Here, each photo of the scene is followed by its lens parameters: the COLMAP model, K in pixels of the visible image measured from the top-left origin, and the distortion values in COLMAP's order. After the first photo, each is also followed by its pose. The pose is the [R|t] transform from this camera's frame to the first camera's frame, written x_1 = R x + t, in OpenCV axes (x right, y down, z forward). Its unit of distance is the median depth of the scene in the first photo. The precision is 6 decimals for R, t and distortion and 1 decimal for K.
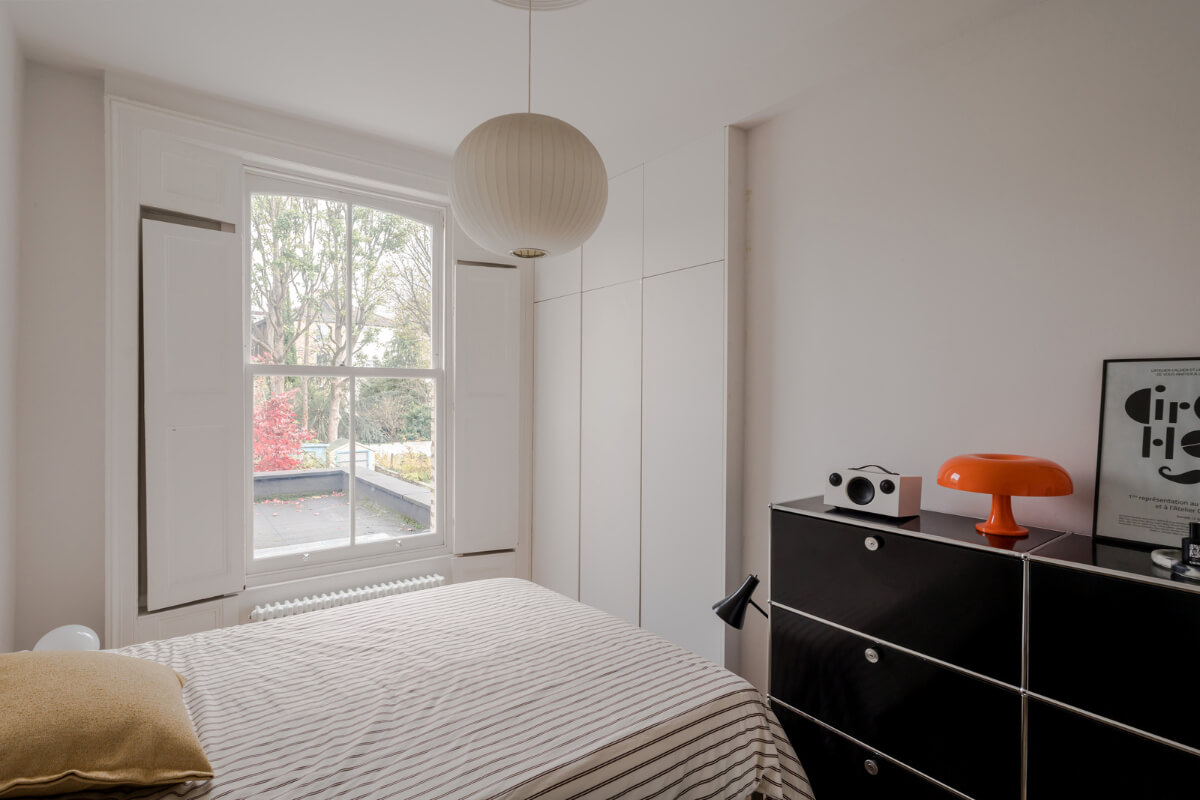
lens RADIAL K [[578.4, 0, 656.2], [0, 578.4, 391.9], [0, 0, 1]] dist [-0.015387, 0.000585]
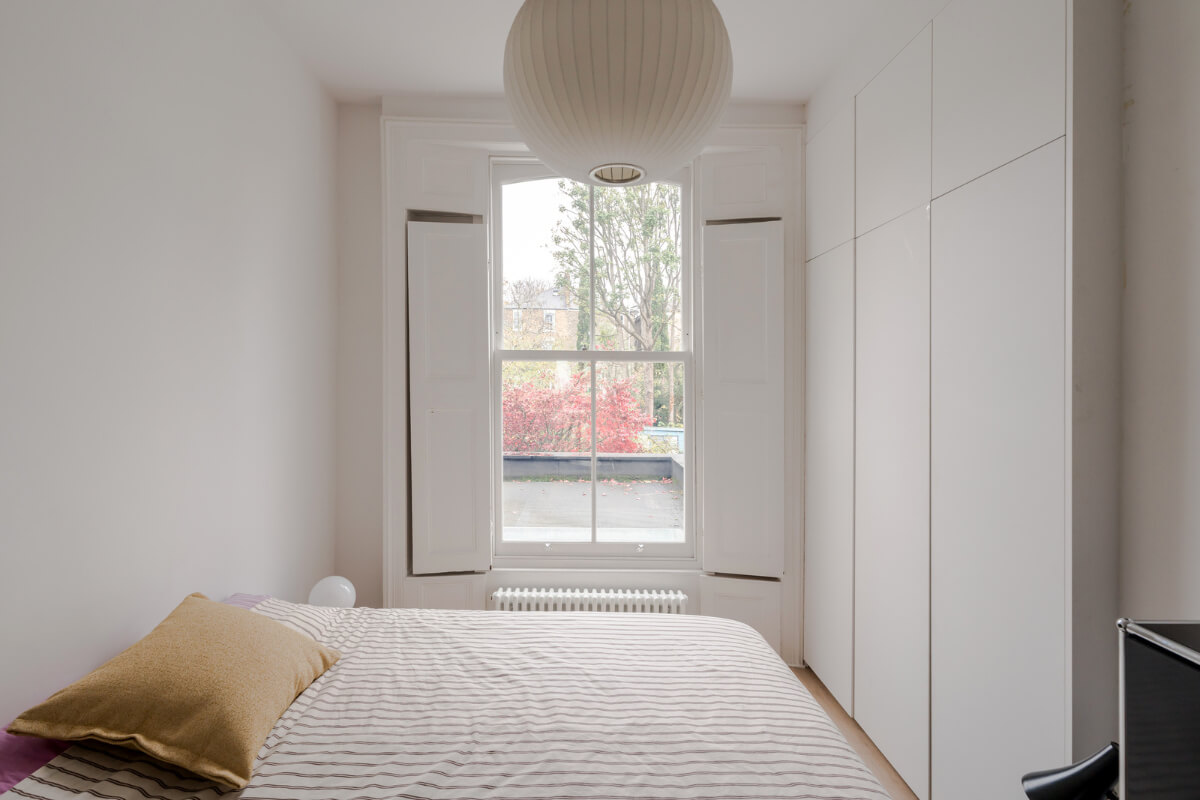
lens RADIAL K [[626.2, 0, 600.4], [0, 626.2, 374.5], [0, 0, 1]] dist [0.001798, -0.000032]
pose [[0.770672, 0.000309, -0.637232, 0.151776], [-0.005342, 0.999968, -0.005976, 0.001627], [0.637210, 0.008010, 0.770649, 0.265591]]
